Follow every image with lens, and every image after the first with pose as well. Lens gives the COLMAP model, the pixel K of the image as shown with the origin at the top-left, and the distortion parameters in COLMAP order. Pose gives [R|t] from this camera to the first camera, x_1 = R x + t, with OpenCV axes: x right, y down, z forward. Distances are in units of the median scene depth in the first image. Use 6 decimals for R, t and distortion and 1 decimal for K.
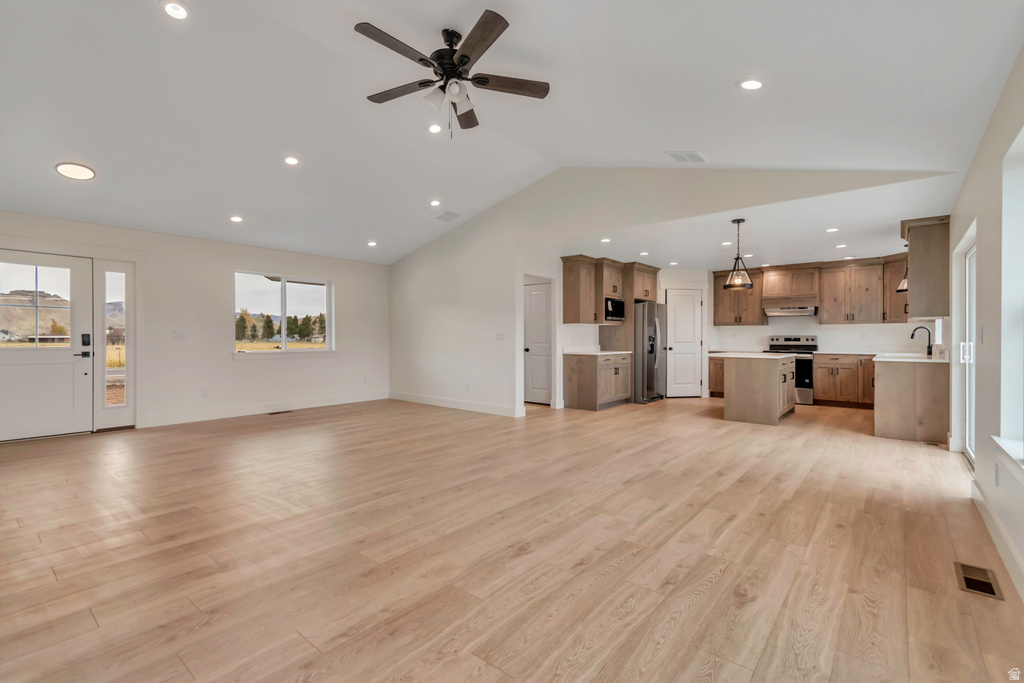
lens RADIAL K [[458.1, 0, 515.0], [0, 458.1, 339.9], [0, 0, 1]] dist [0.005072, -0.000156]
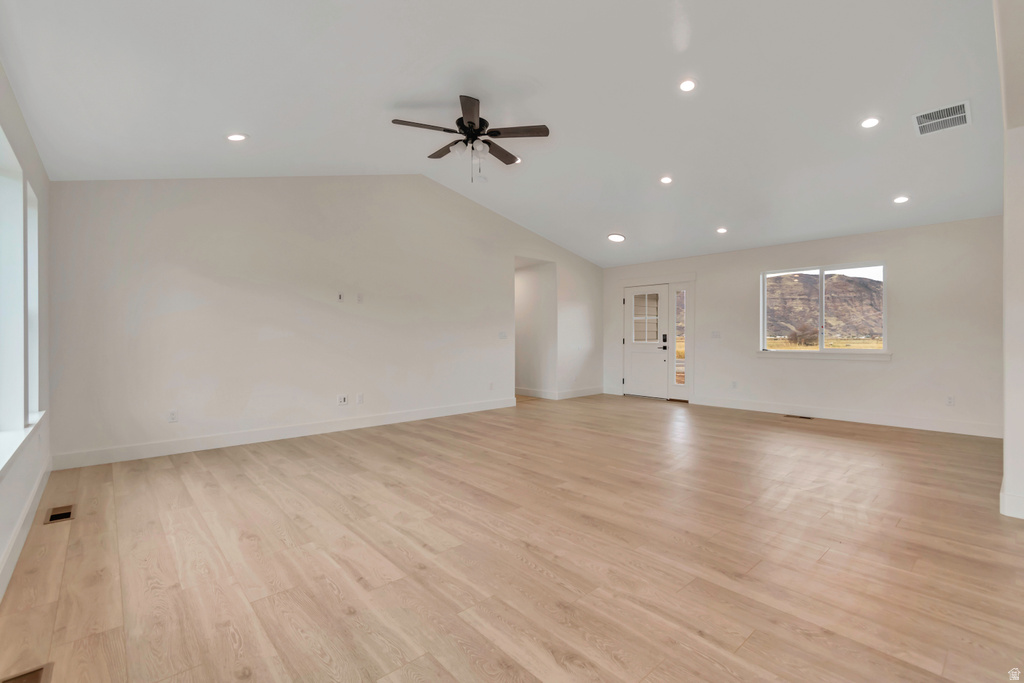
lens RADIAL K [[456.1, 0, 515.4], [0, 456.1, 340.6], [0, 0, 1]] dist [0.002324, -0.000543]
pose [[-0.142434, 0.007826, -0.989773, 0.449005], [-0.004660, 0.999952, 0.008577, -0.001674], [0.989793, 0.005834, -0.142391, 0.521883]]
